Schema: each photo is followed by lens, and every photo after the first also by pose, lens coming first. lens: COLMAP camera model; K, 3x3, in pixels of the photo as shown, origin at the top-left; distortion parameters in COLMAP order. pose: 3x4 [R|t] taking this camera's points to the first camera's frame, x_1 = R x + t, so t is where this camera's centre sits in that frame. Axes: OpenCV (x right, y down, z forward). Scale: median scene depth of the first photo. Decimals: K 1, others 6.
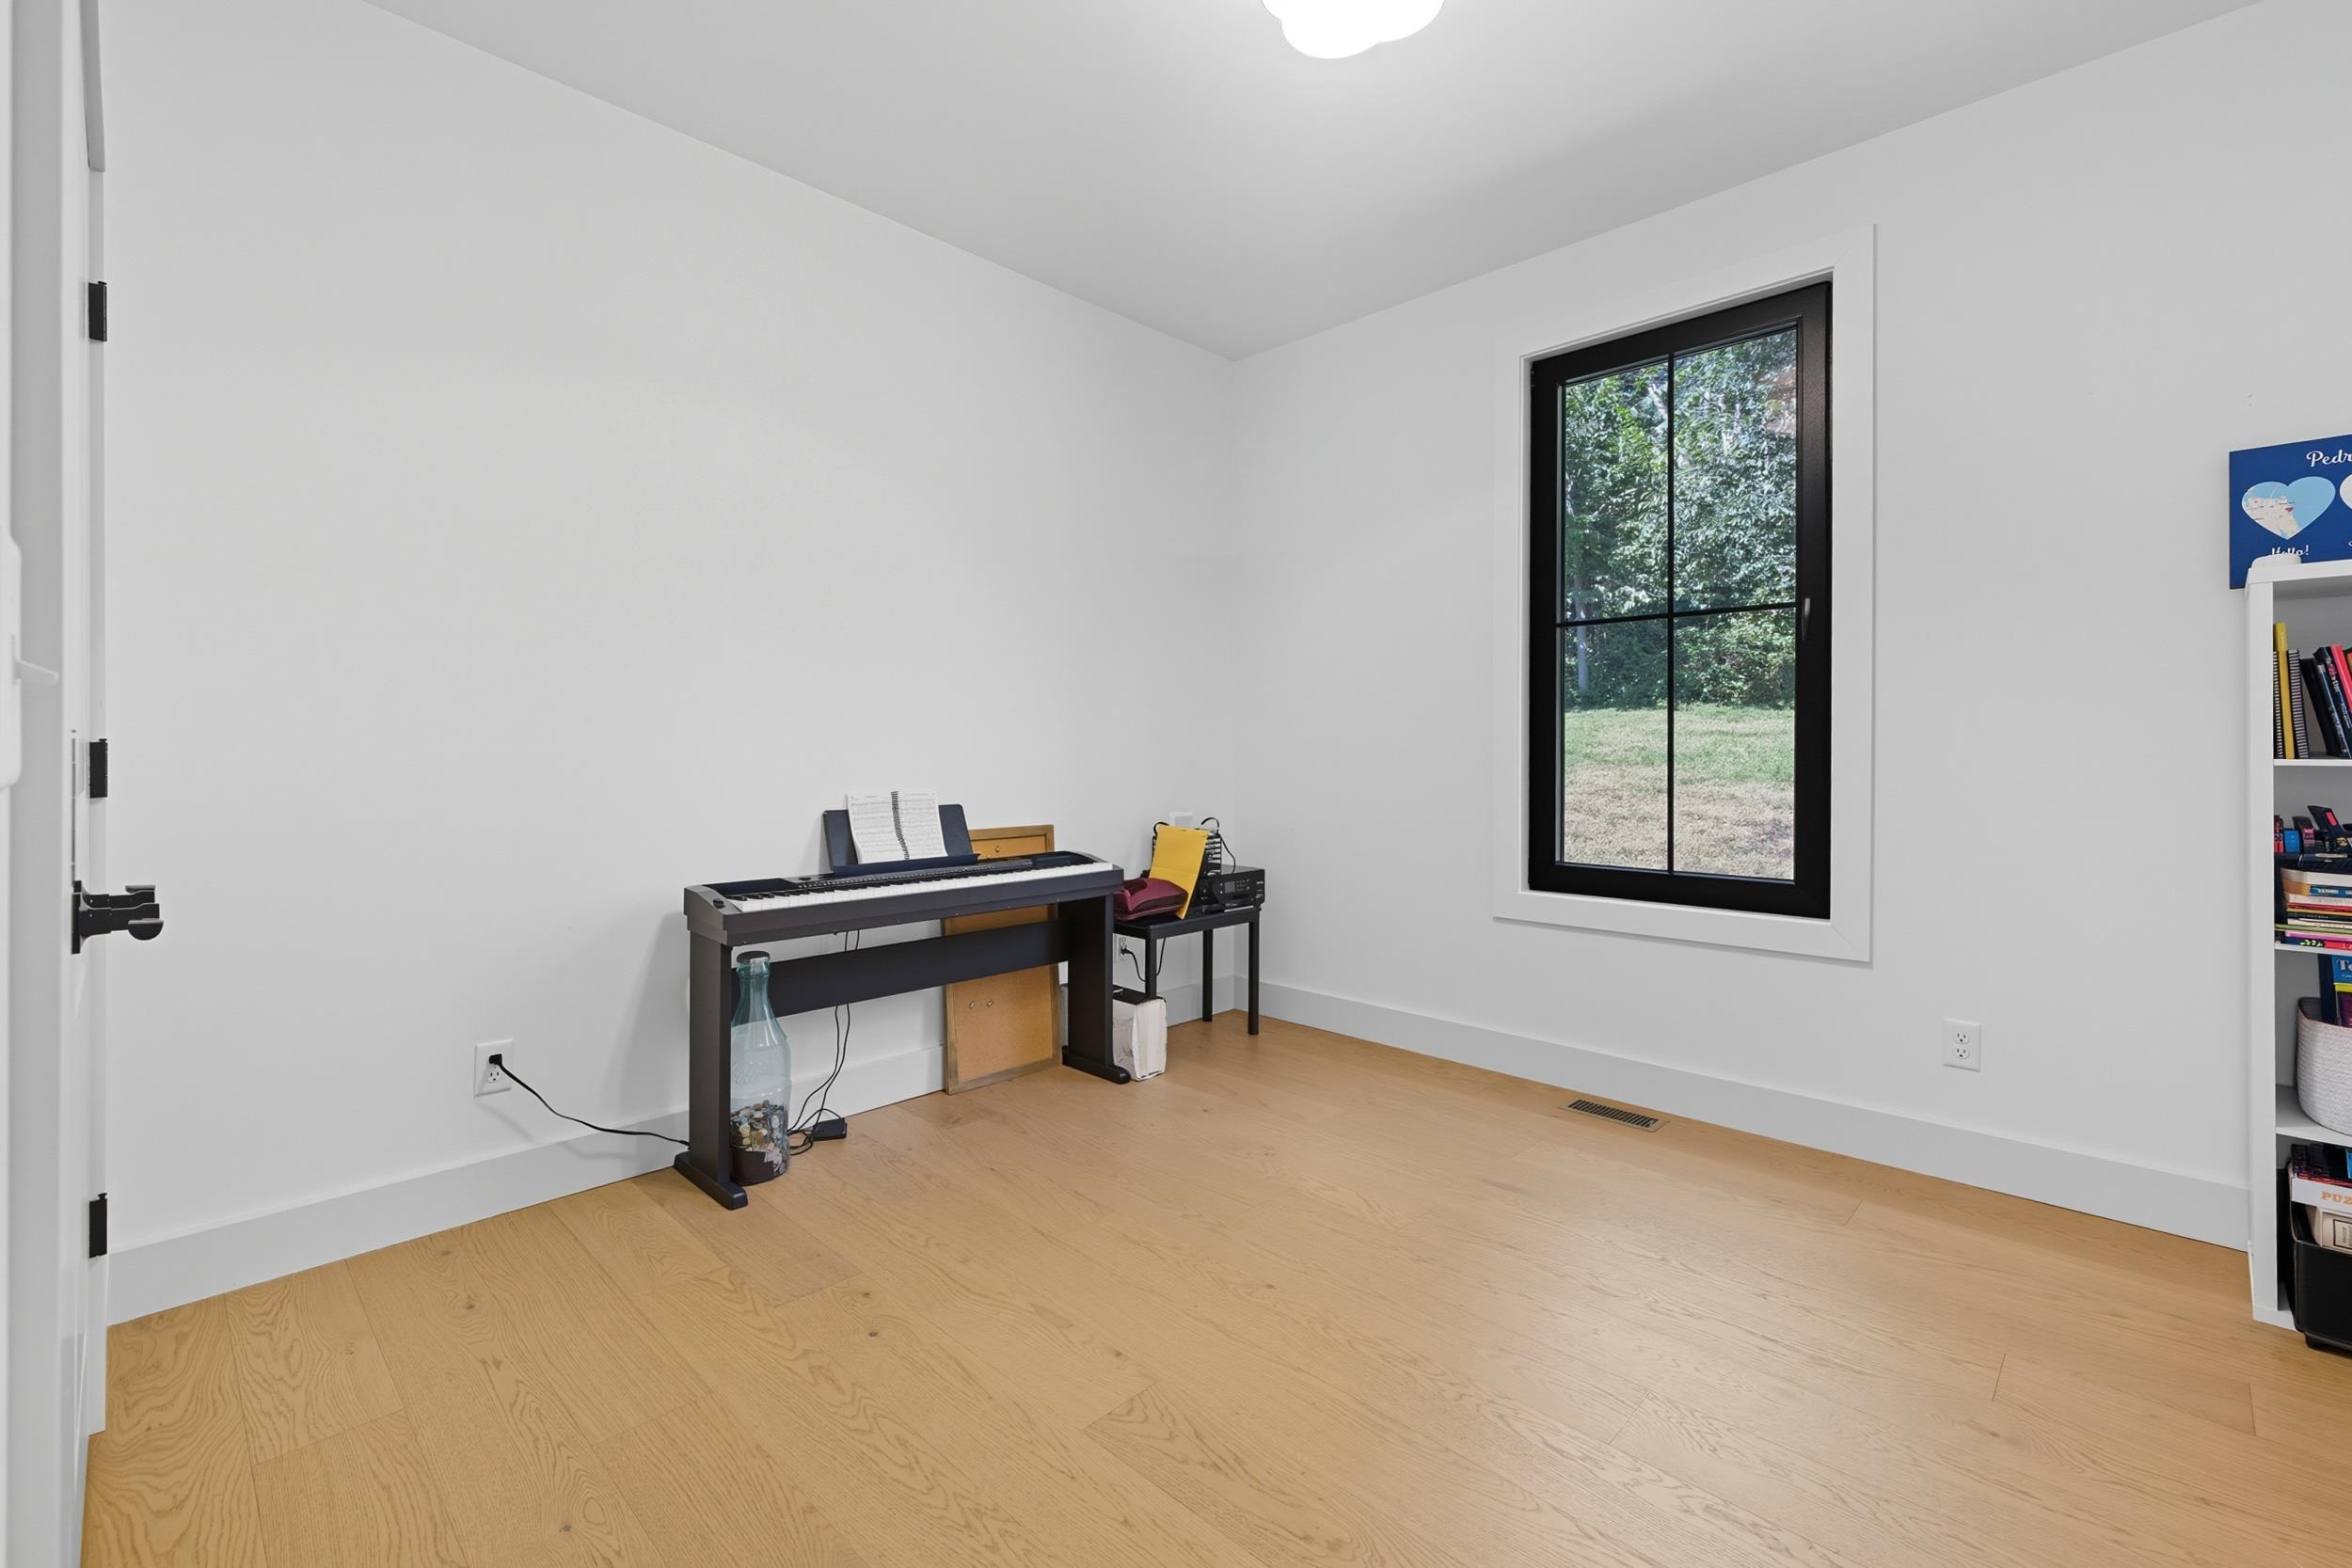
lens RADIAL K [[1001.8, 0, 1181.7], [0, 1001.8, 747.2], [0, 0, 1]] dist [0.003531, -0.001700]
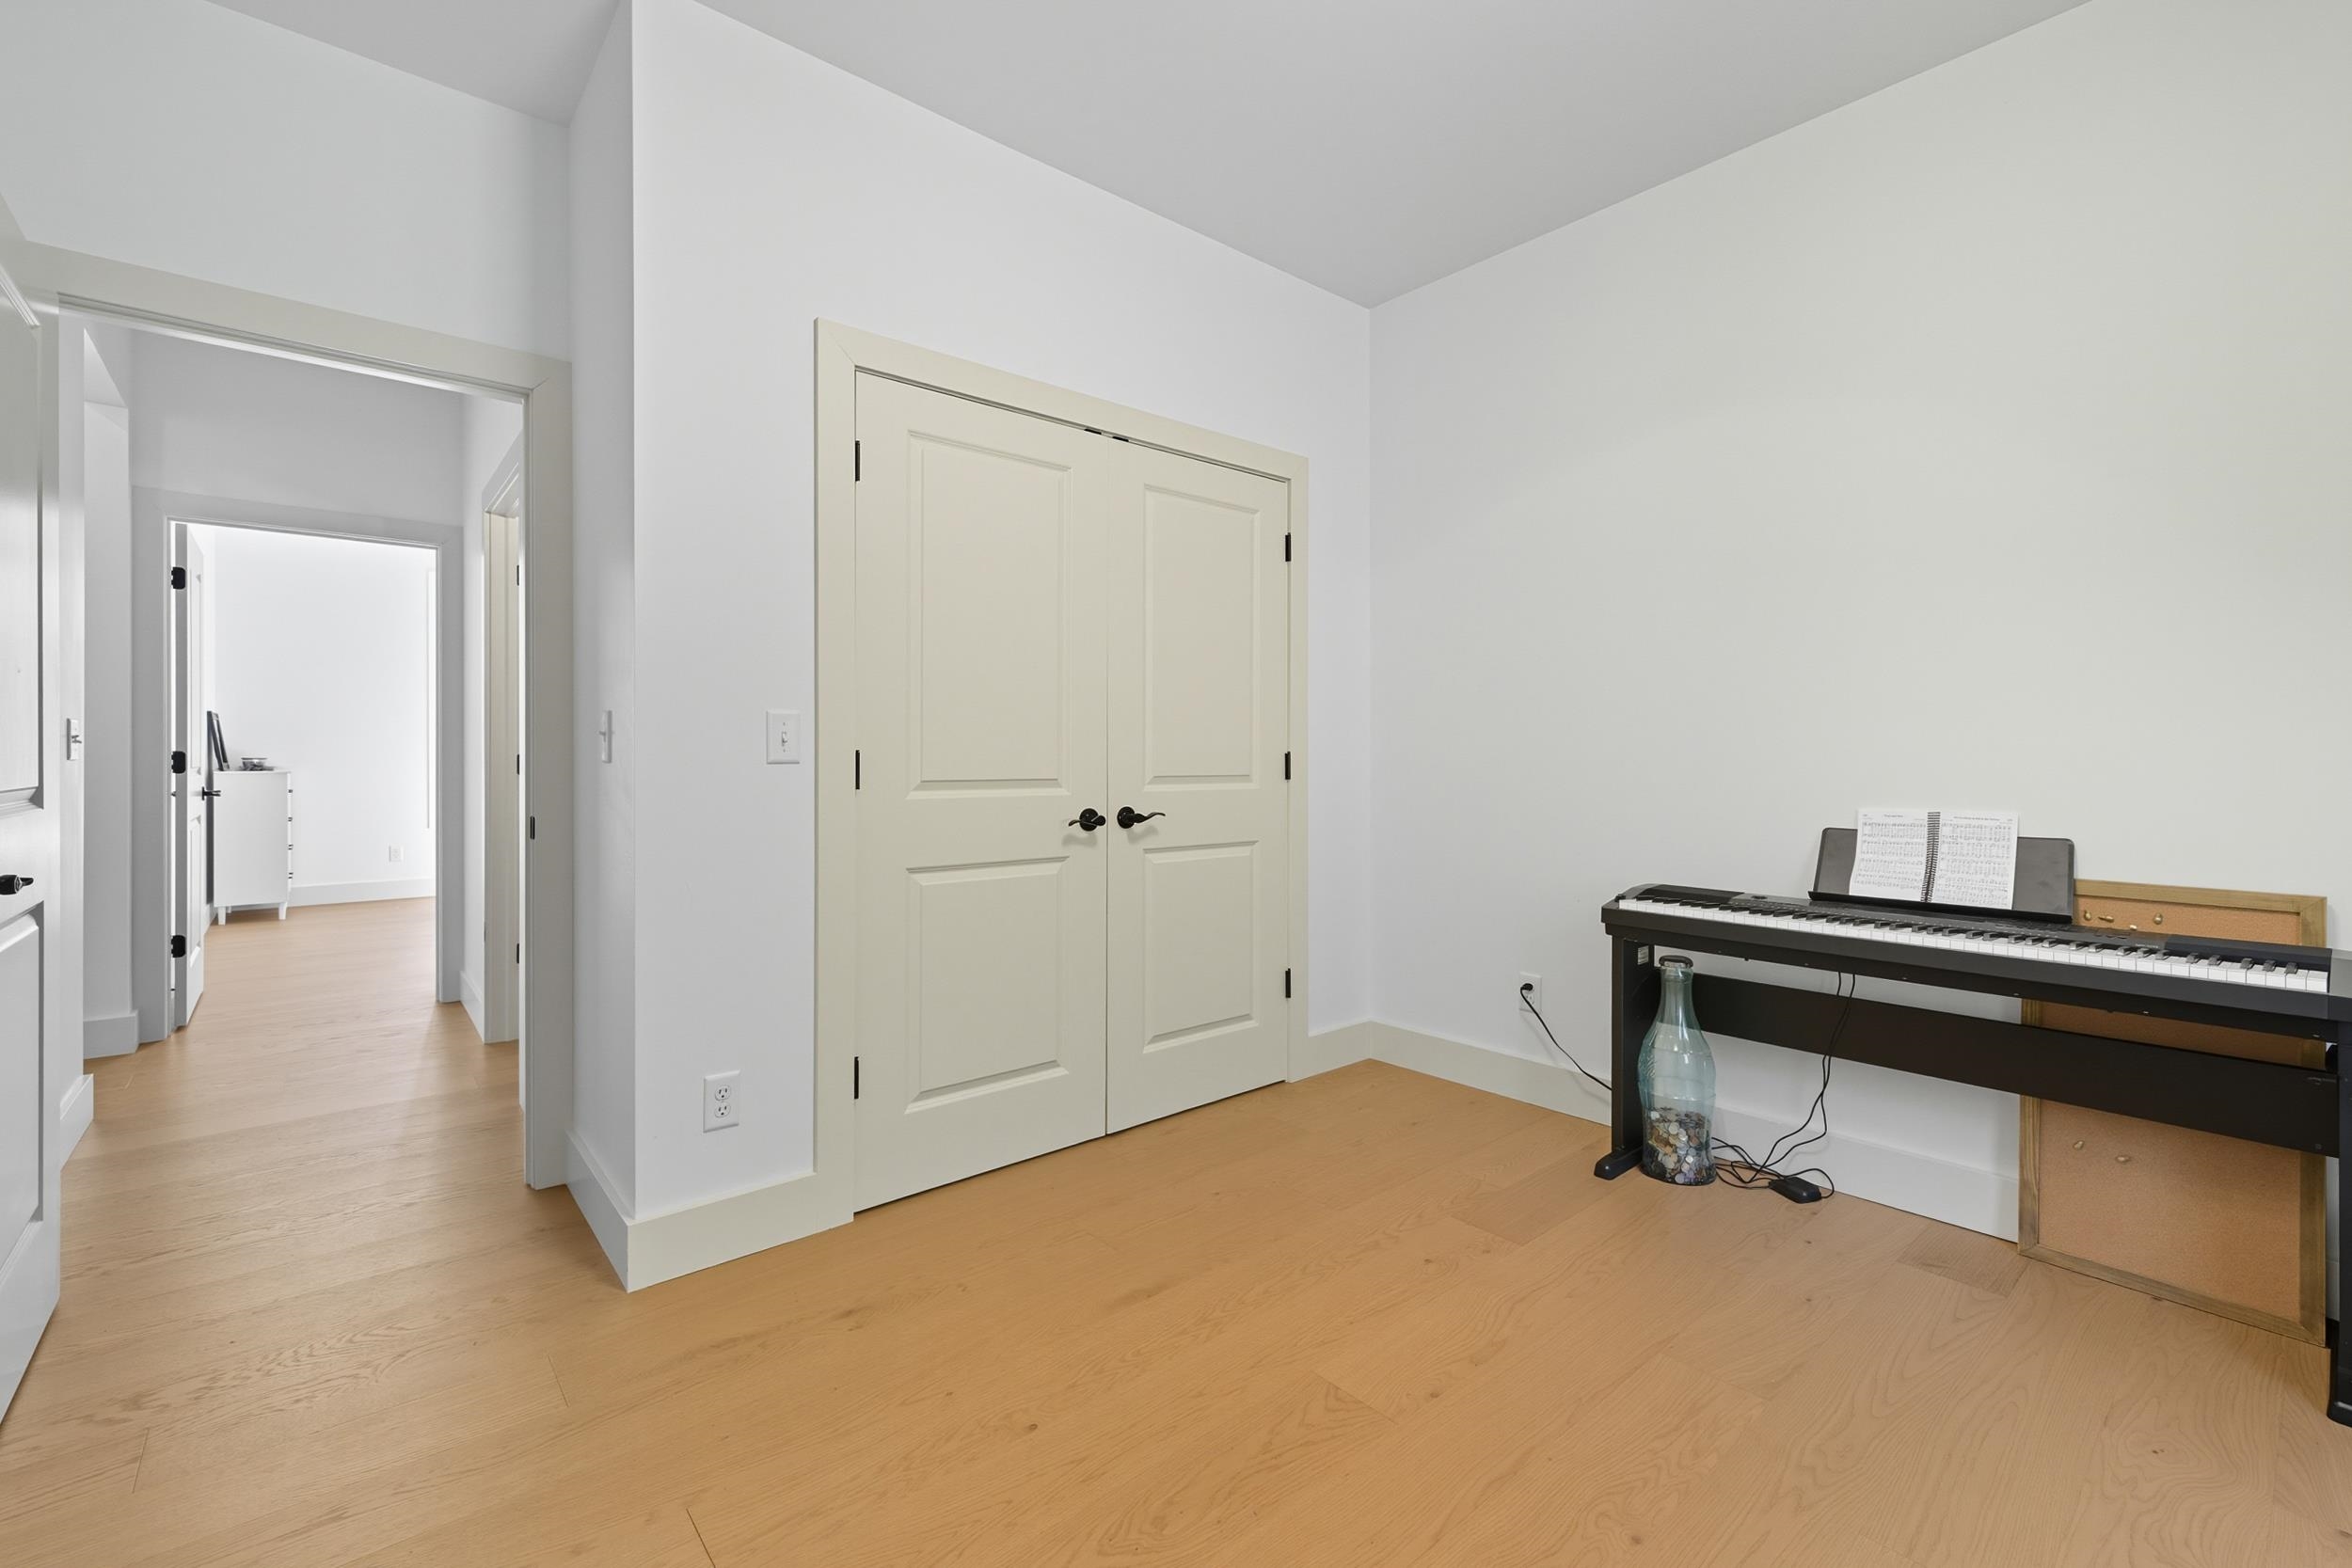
lens RADIAL K [[1001.8, 0, 1176.1], [0, 1001.8, 770.5], [0, 0, 1]] dist [0.003531, -0.001700]
pose [[-0.097185, 0.013710, -0.995172, 0.558118], [0.002664, 0.999905, 0.013515, 0.001200], [0.995263, -0.001338, -0.097212, 0.531627]]
